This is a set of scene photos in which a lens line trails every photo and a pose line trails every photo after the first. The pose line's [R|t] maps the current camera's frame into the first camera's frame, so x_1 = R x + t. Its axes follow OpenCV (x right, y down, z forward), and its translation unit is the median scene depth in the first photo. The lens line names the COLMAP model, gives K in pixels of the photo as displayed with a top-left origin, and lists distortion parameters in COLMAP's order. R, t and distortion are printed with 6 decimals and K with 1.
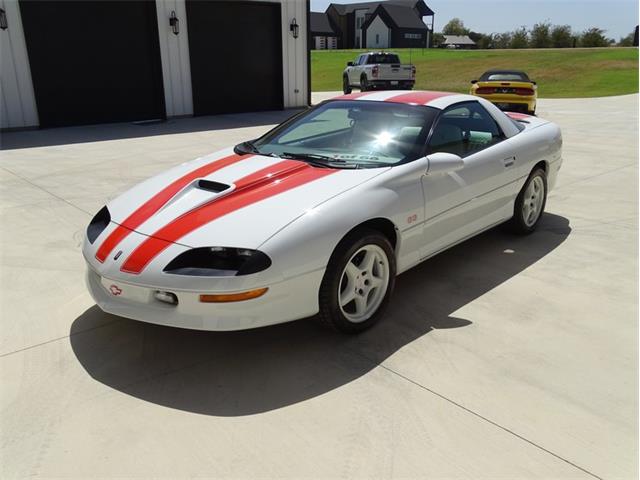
lens RADIAL K [[561.4, 0, 340.5], [0, 561.4, 259.6], [0, 0, 1]] dist [-0.007397, 0.058158]
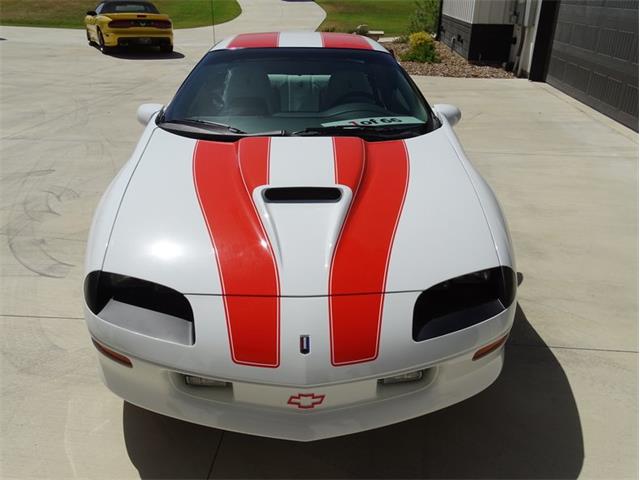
lens RADIAL K [[561.4, 0, 332.6], [0, 561.4, 247.3], [0, 0, 1]] dist [-0.007397, 0.058158]
pose [[0.732064, -0.277887, 0.621982, -0.623994], [0.218525, 0.960561, 0.171955, -0.177060], [-0.645236, 0.010036, 0.763918, 0.457204]]
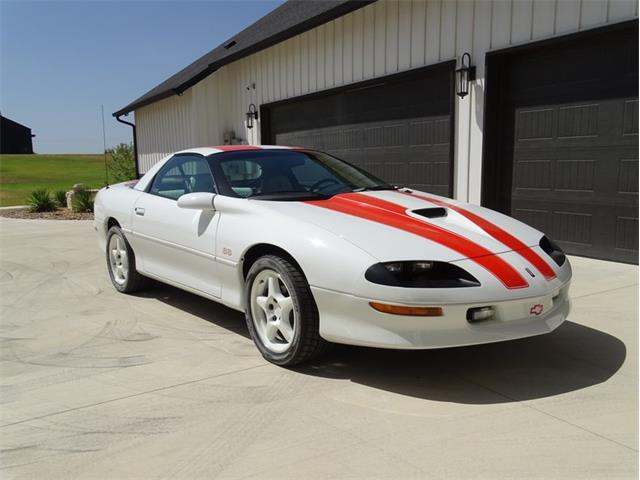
lens RADIAL K [[561.4, 0, 327.9], [0, 561.4, 247.8], [0, 0, 1]] dist [-0.007397, 0.058158]
pose [[0.195305, -0.151038, 0.969043, -1.204518], [0.351117, 0.933346, 0.074709, -0.208394], [-0.915736, 0.325656, 0.235319, 0.938150]]
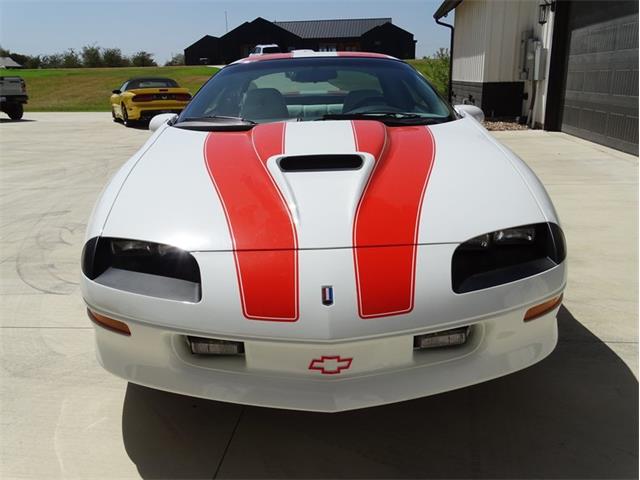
lens RADIAL K [[561.4, 0, 330.8], [0, 561.4, 246.1], [0, 0, 1]] dist [-0.007397, 0.058158]
pose [[0.747924, -0.212660, 0.628797, -0.615502], [0.250955, 0.967572, 0.028734, -0.057393], [-0.614517, 0.136309, 0.777038, 0.517112]]
